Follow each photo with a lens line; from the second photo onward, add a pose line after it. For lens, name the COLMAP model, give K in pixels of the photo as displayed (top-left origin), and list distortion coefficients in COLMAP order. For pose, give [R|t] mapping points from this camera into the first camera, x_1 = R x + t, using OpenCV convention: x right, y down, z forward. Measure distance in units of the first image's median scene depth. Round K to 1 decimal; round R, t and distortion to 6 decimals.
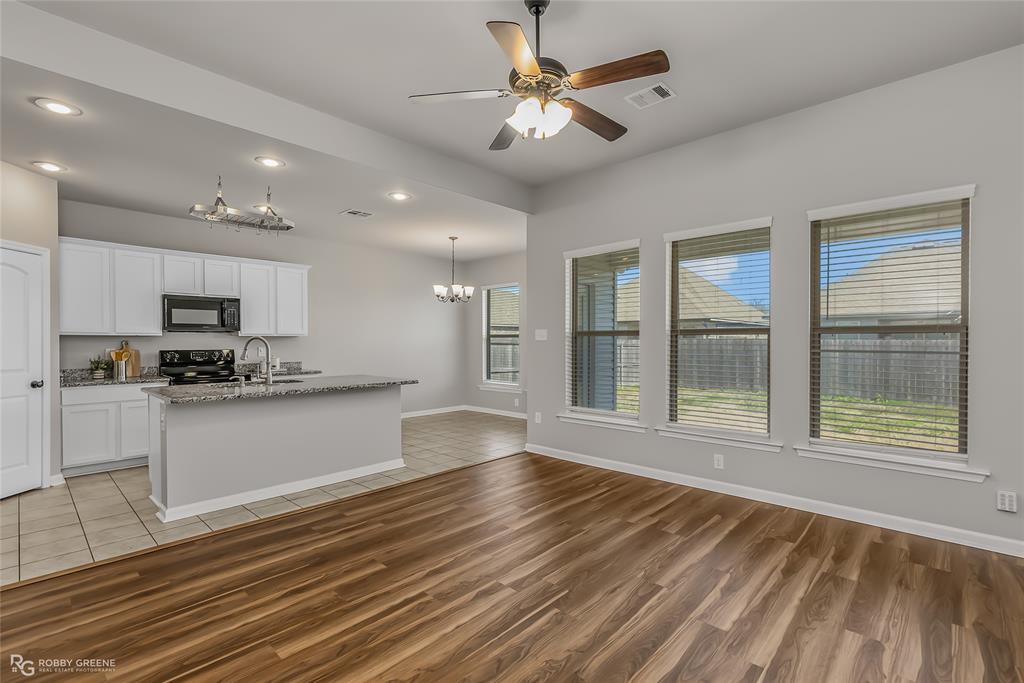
lens RADIAL K [[465.8, 0, 517.1], [0, 465.8, 343.5], [0, 0, 1]] dist [-0.005679, 0.002015]
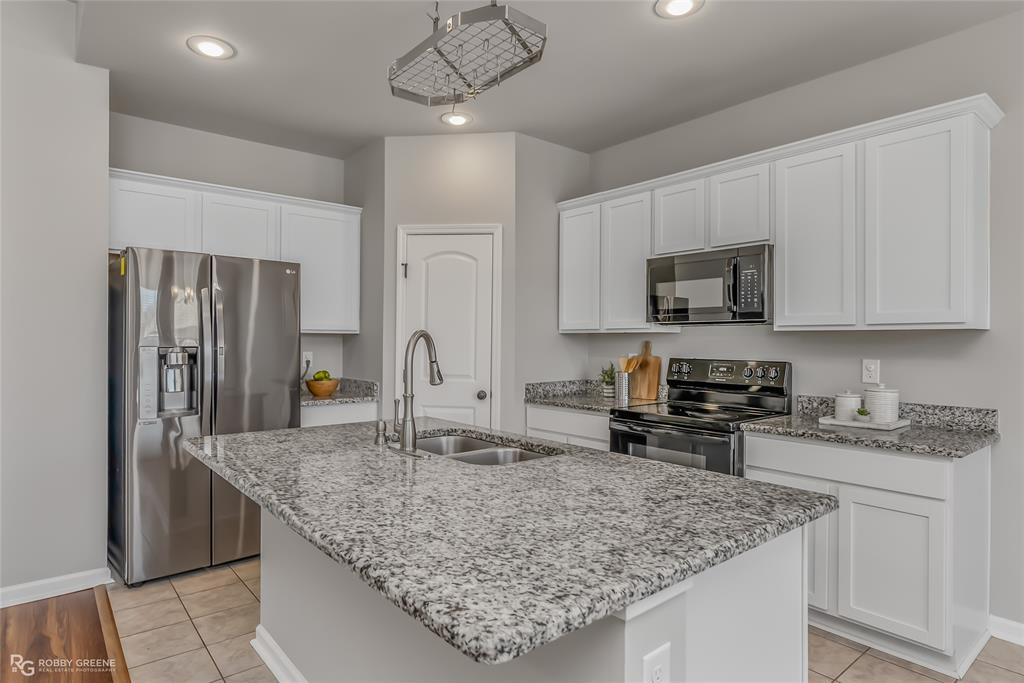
lens RADIAL K [[576.7, 0, 513.1], [0, 576.7, 338.3], [0, 0, 1]] dist [-0.000520, -0.000500]
pose [[-0.129069, -0.004468, -0.991626, -0.053723], [-0.009667, 0.999948, -0.003247, -0.007247], [0.991588, 0.009167, -0.129106, 1.188264]]
